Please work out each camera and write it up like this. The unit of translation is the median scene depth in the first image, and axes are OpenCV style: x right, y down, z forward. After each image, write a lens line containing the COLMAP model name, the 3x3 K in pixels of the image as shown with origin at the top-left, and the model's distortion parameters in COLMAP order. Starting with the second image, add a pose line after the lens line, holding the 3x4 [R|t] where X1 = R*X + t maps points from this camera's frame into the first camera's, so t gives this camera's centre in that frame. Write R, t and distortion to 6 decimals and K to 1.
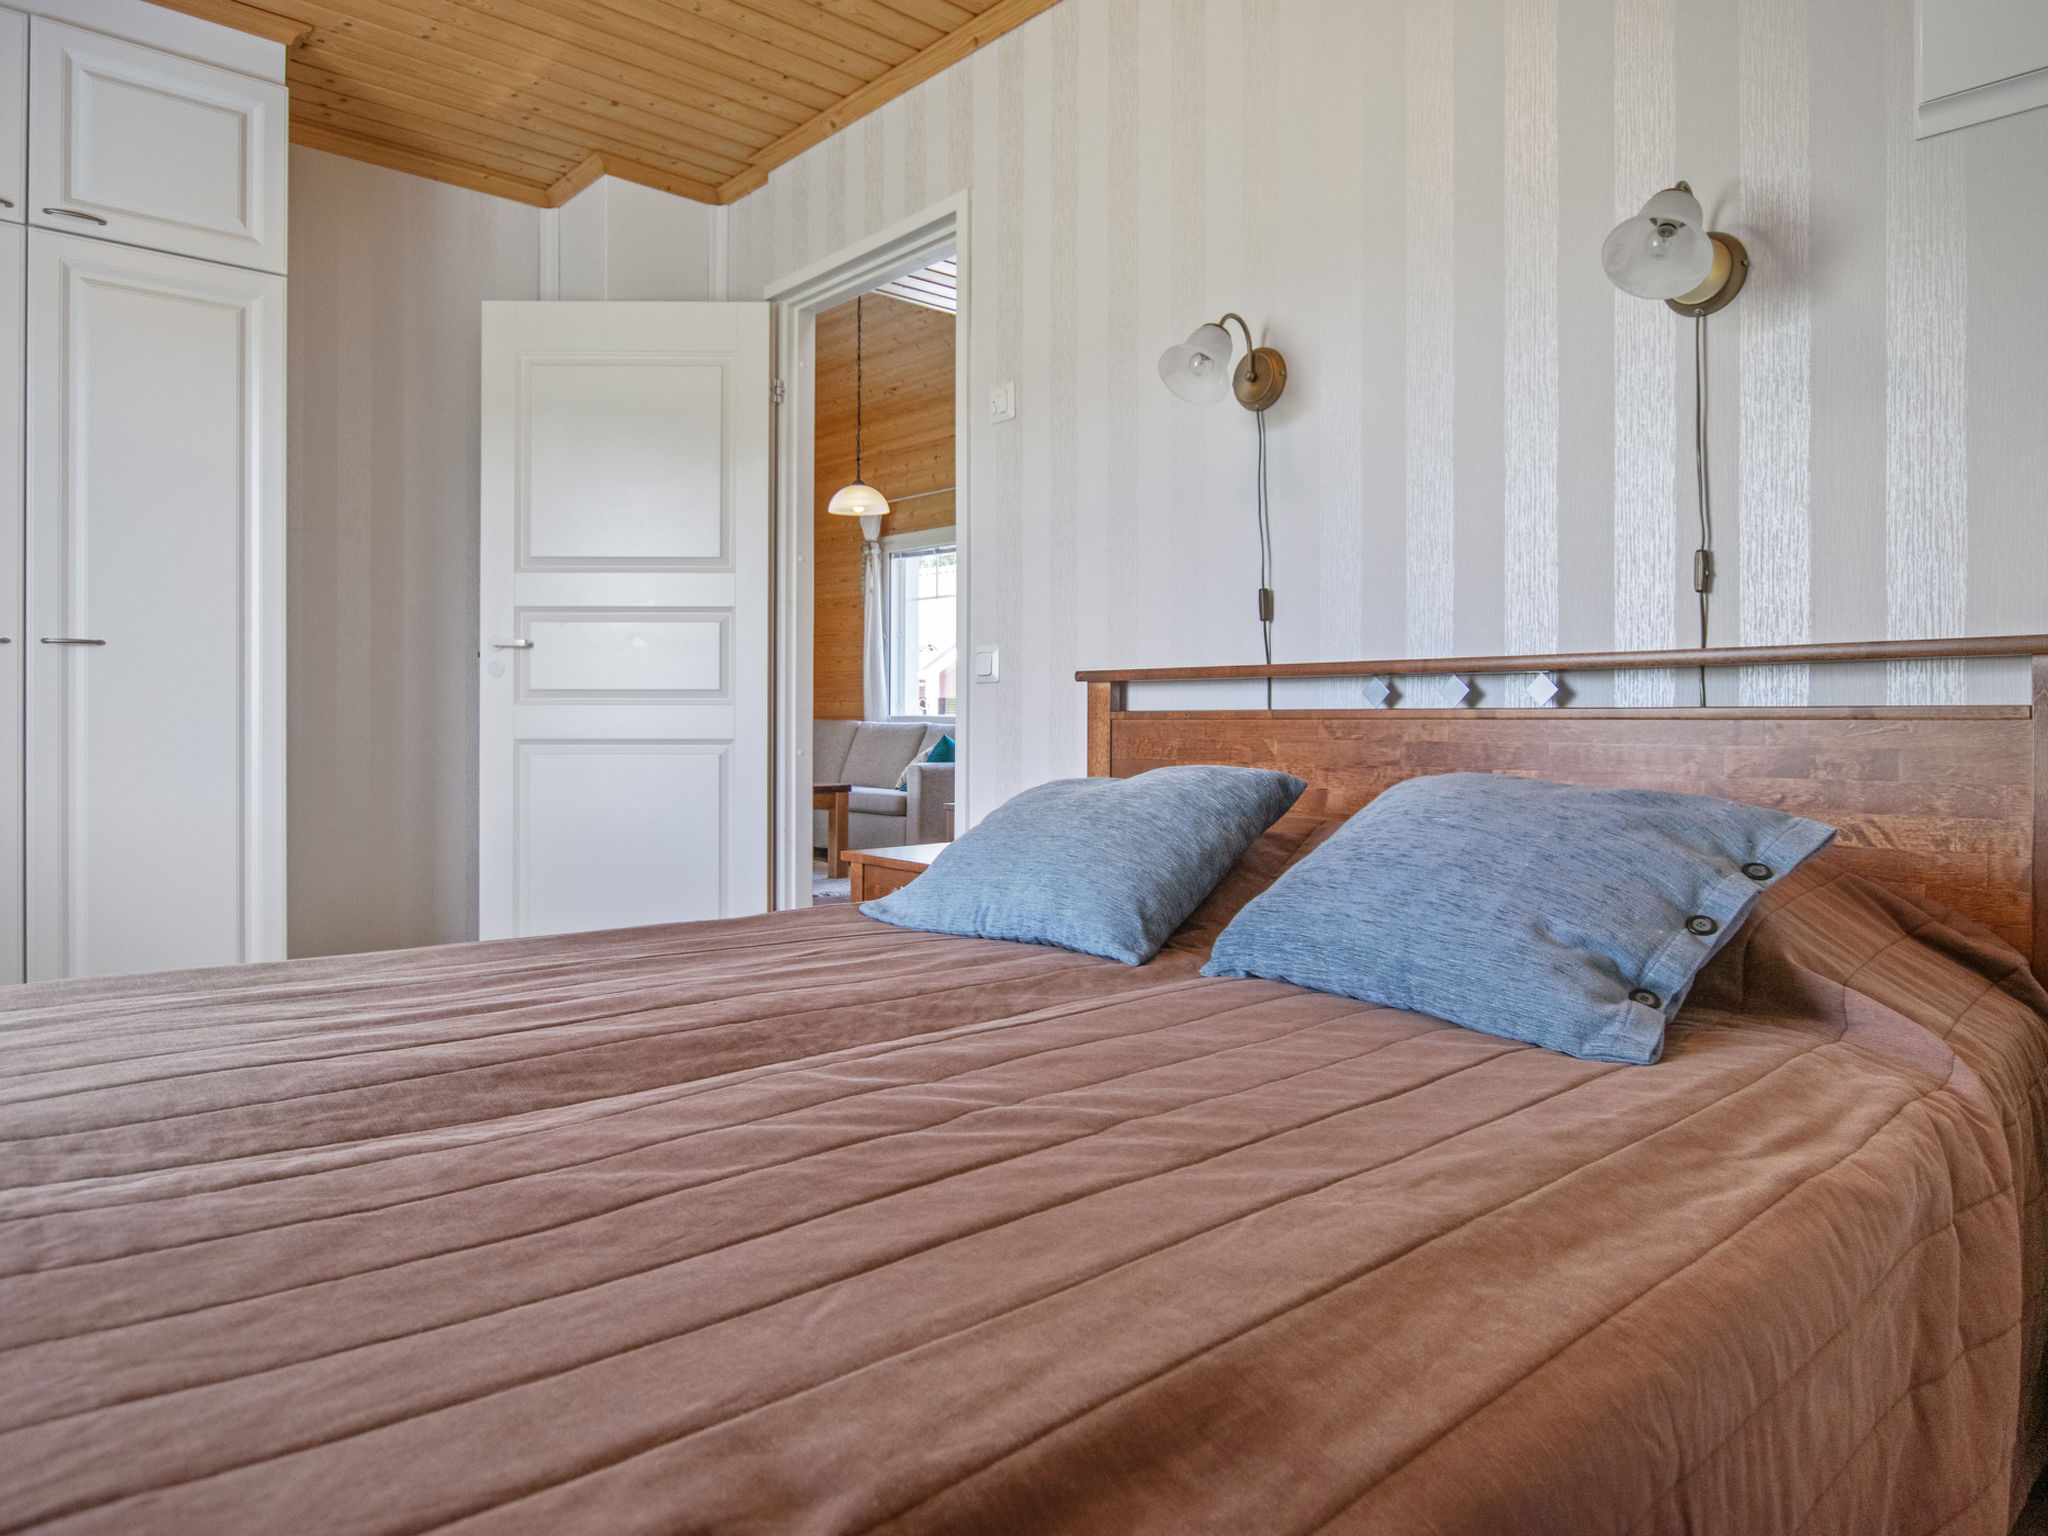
lens RADIAL K [[1270.7, 0, 1025.2], [0, 1270.7, 756.2], [0, 0, 1]] dist [-0.004049, 0.005522]
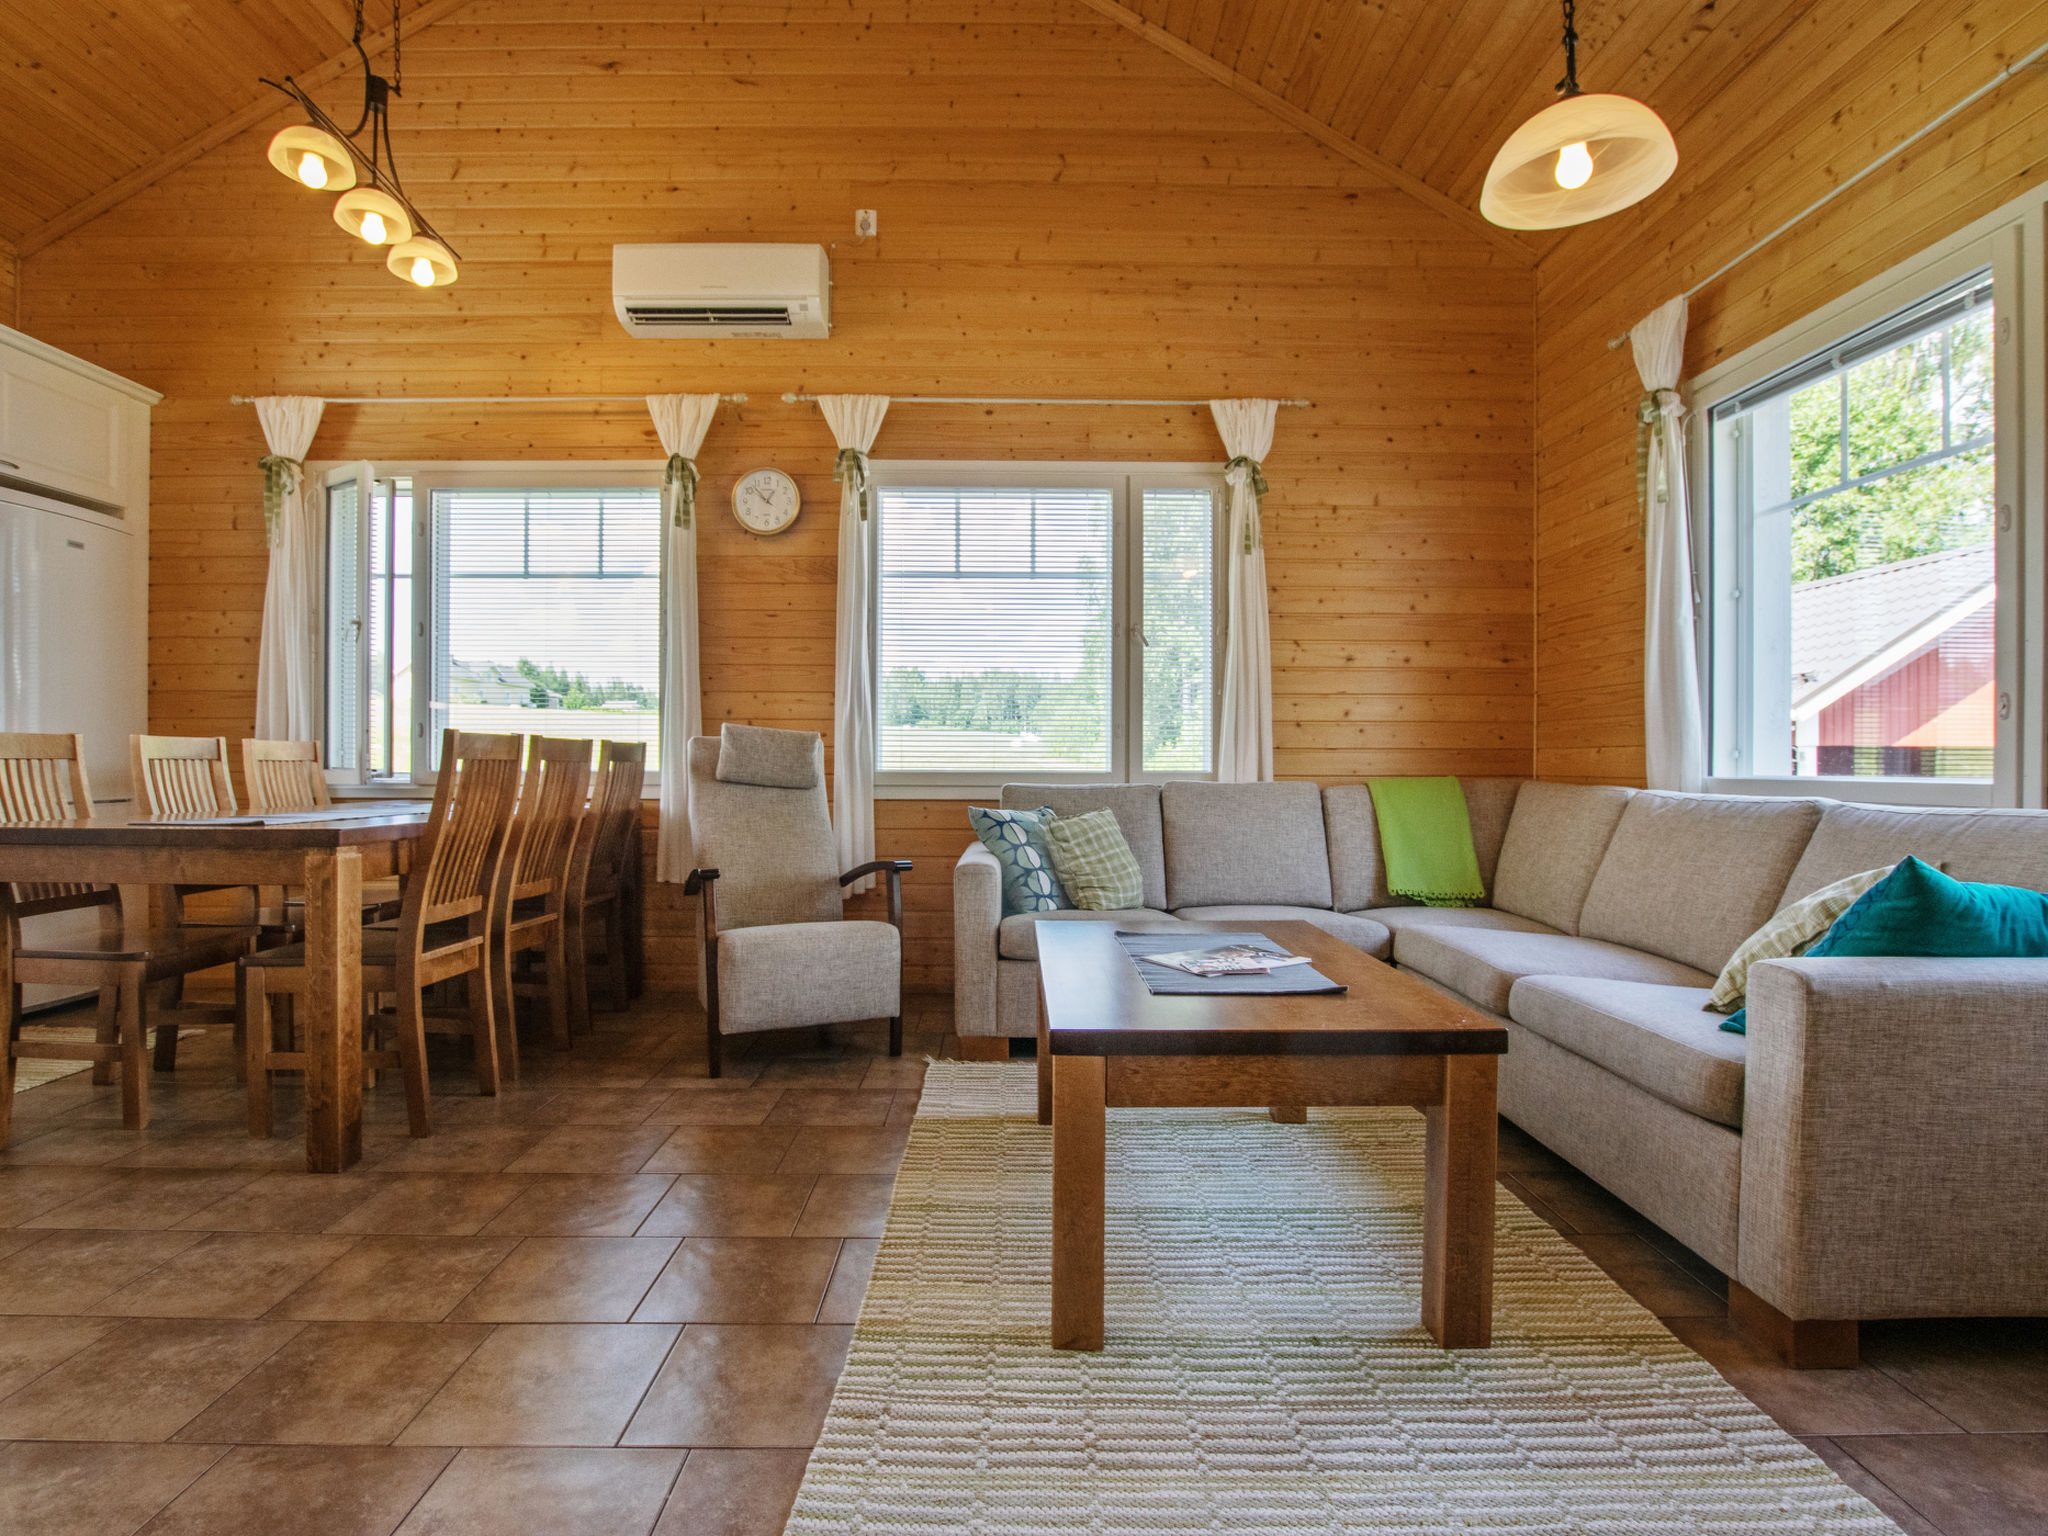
lens RADIAL K [[1058.7, 0, 1009.2], [0, 1058.7, 763.8], [0, 0, 1]] dist [-0.019650, -0.000151]
pose [[0.751875, -0.002699, -0.659300, -0.050163], [-0.019544, 0.999461, -0.026379, -0.022648], [0.659016, 0.032719, 0.751417, 0.573024]]
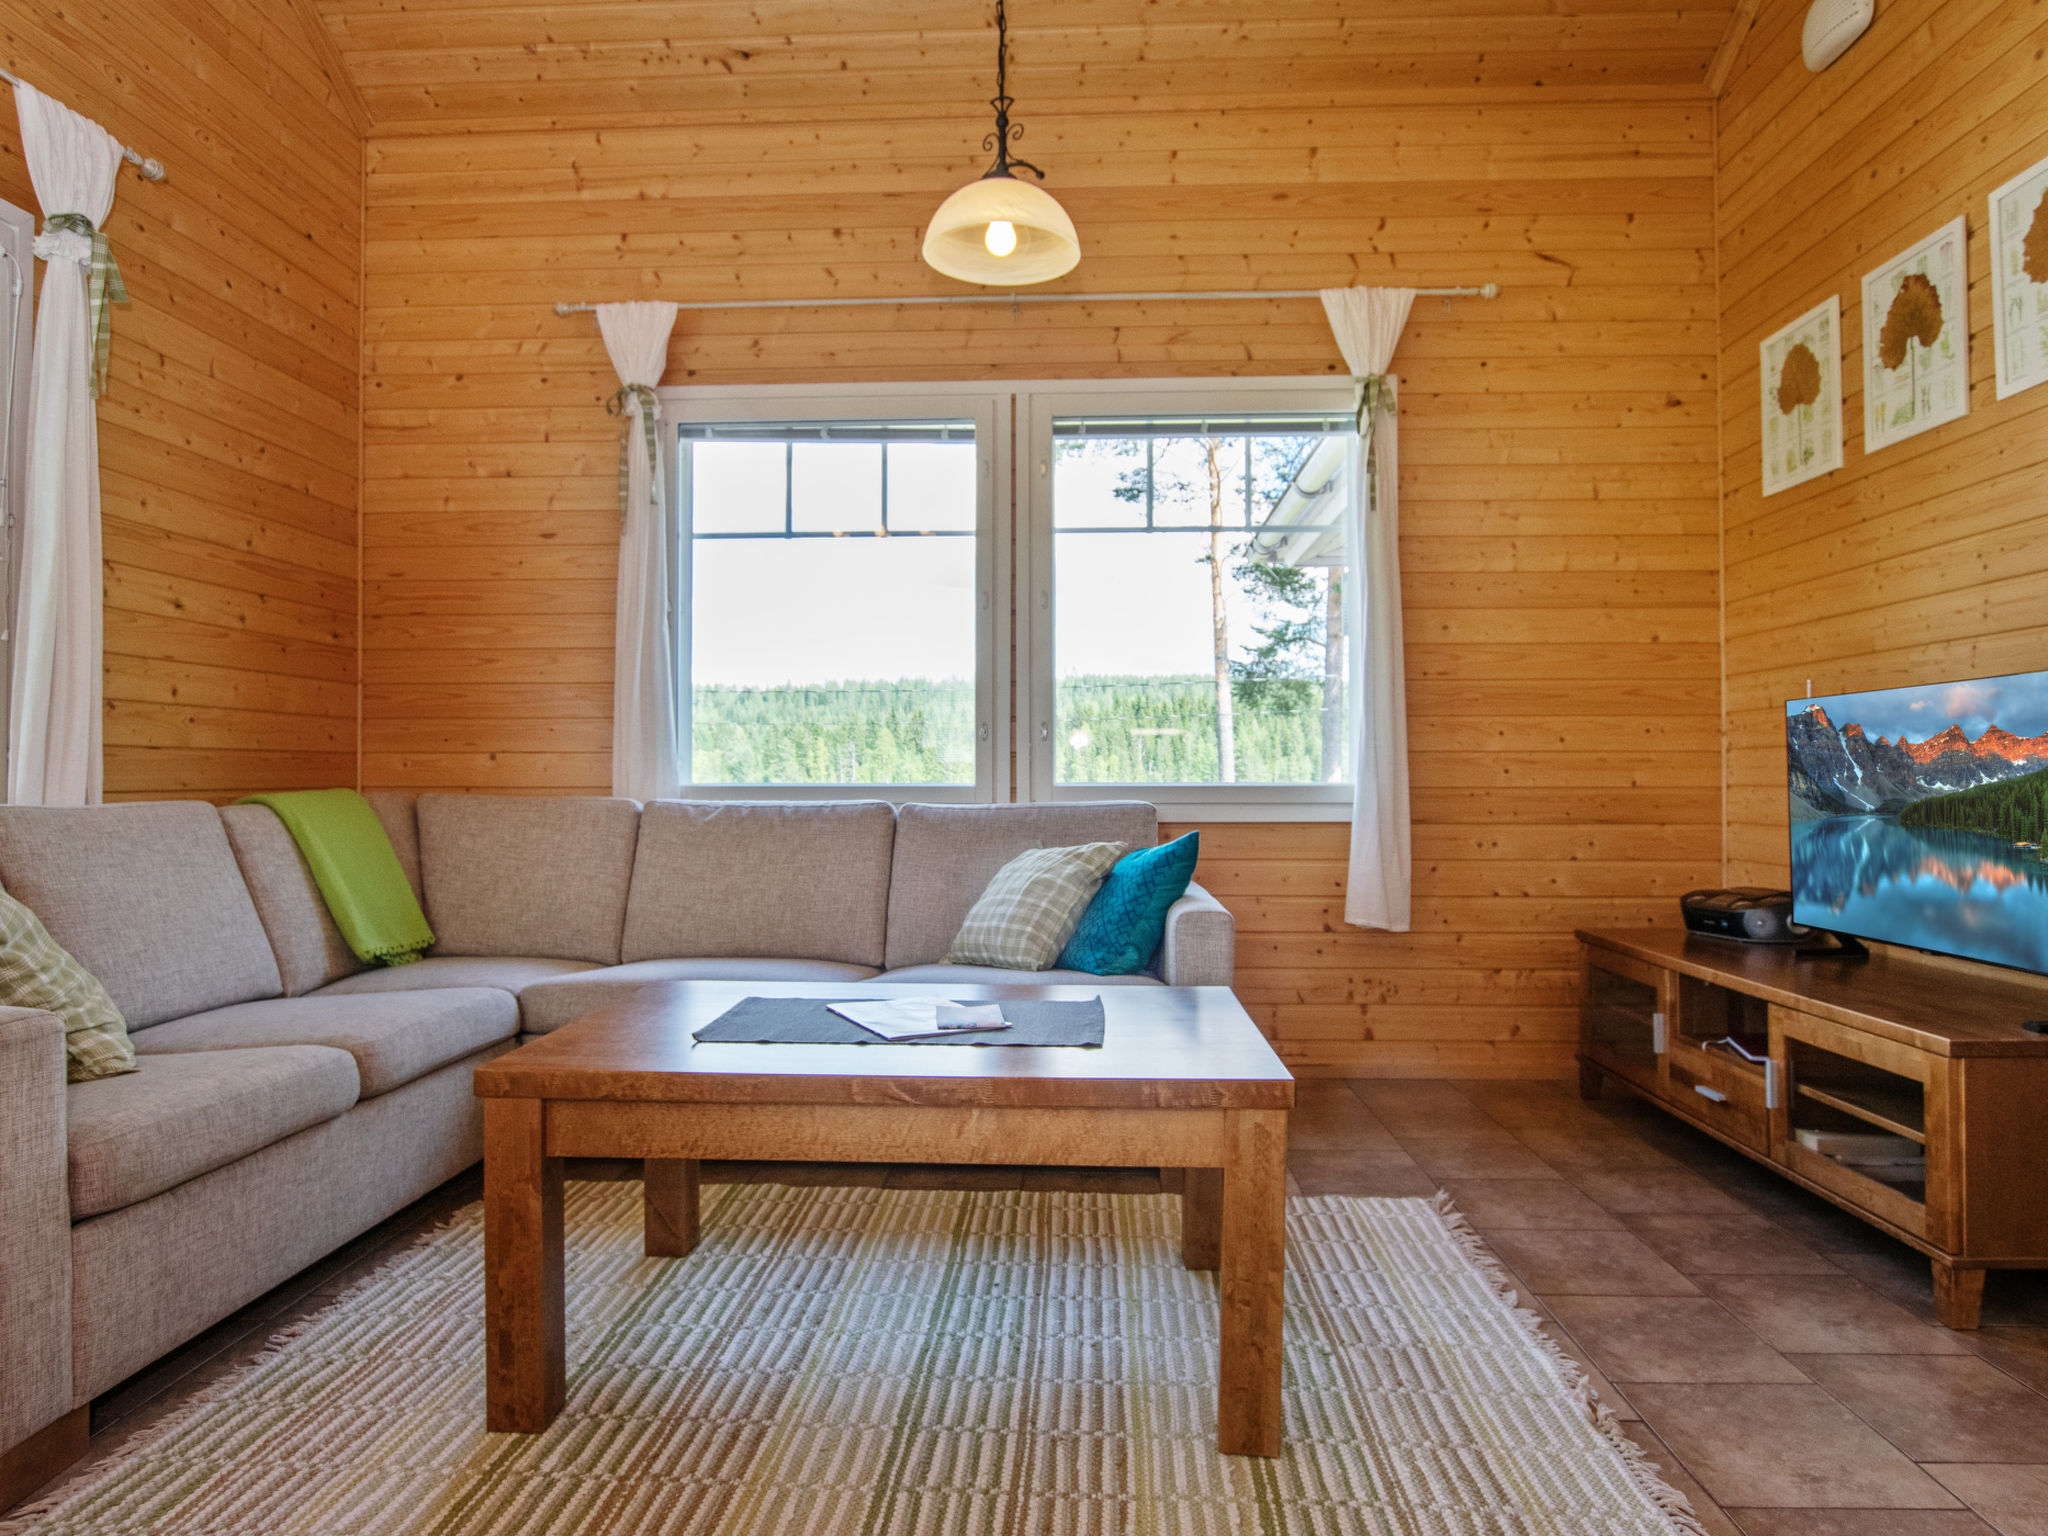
lens RADIAL K [[1211.5, 0, 1032.3], [0, 1211.5, 771.0], [0, 0, 1]] dist [-0.018320, 0.000250]
pose [[0.682552, -0.000642, 0.730836, -0.324405], [0.025354, 0.999418, -0.022802, -0.024322], [-0.730397, 0.034093, 0.682172, 0.621635]]
